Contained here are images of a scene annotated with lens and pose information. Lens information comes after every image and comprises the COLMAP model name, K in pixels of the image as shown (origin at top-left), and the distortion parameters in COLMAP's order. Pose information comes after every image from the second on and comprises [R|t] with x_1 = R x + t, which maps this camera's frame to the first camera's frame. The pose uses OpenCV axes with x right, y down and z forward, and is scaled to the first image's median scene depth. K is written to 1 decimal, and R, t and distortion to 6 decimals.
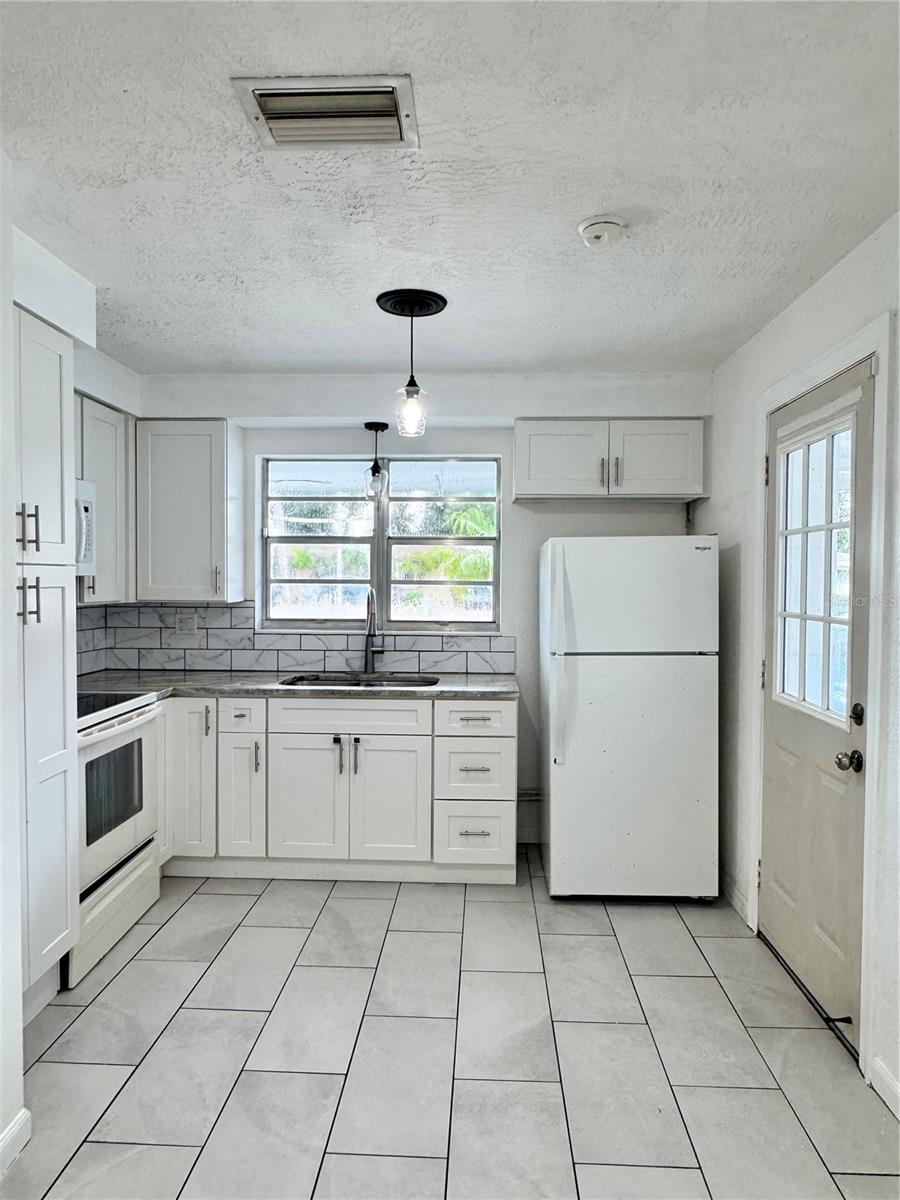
lens RADIAL K [[763.5, 0, 443.4], [0, 763.5, 600.0], [0, 0, 1]] dist [-0.007478, -0.000610]
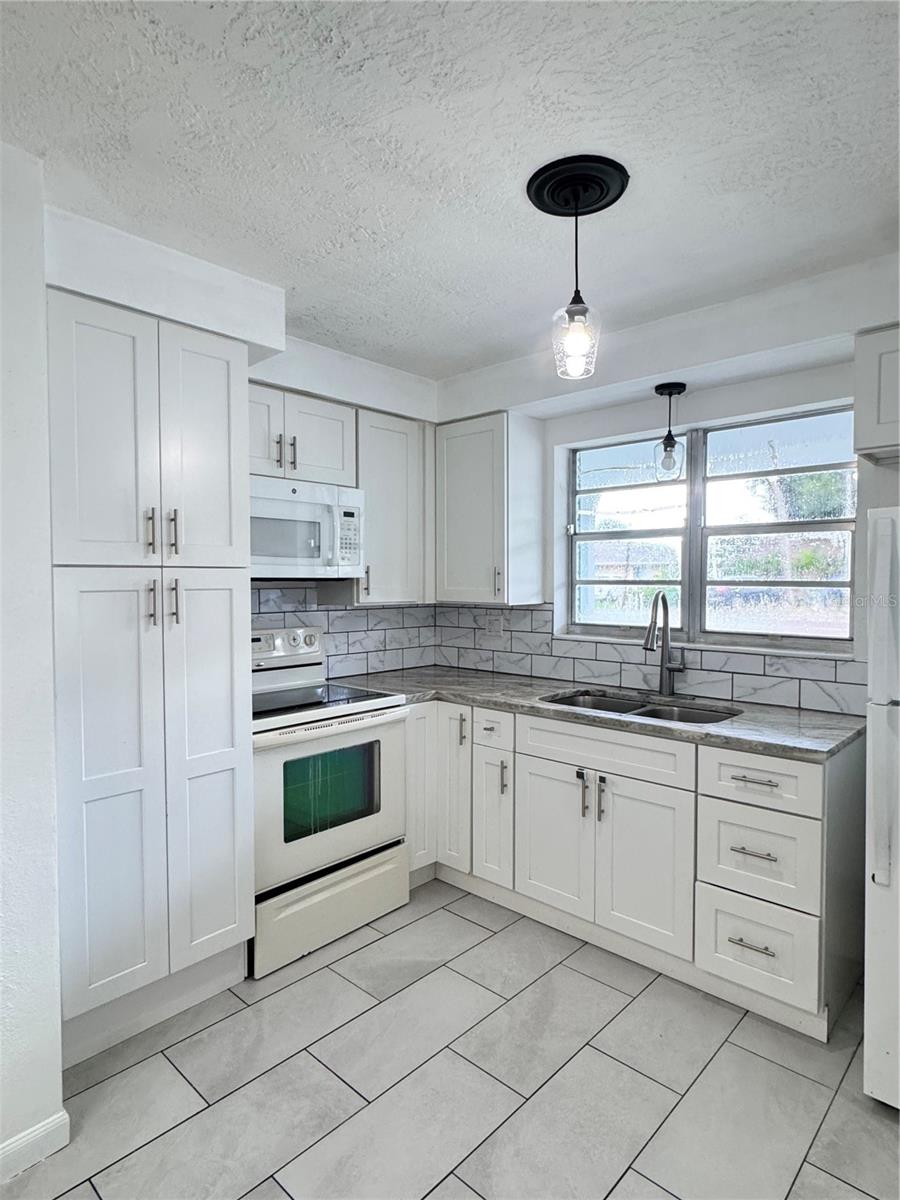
lens RADIAL K [[651.4, 0, 474.1], [0, 651.4, 600.6], [0, 0, 1]] dist [-0.009009, -0.001043]
pose [[0.766173, 0.013894, -0.642485, 0.219983], [-0.011522, 0.999903, 0.007883, -0.008772], [0.642531, 0.001363, 0.766258, 0.385511]]
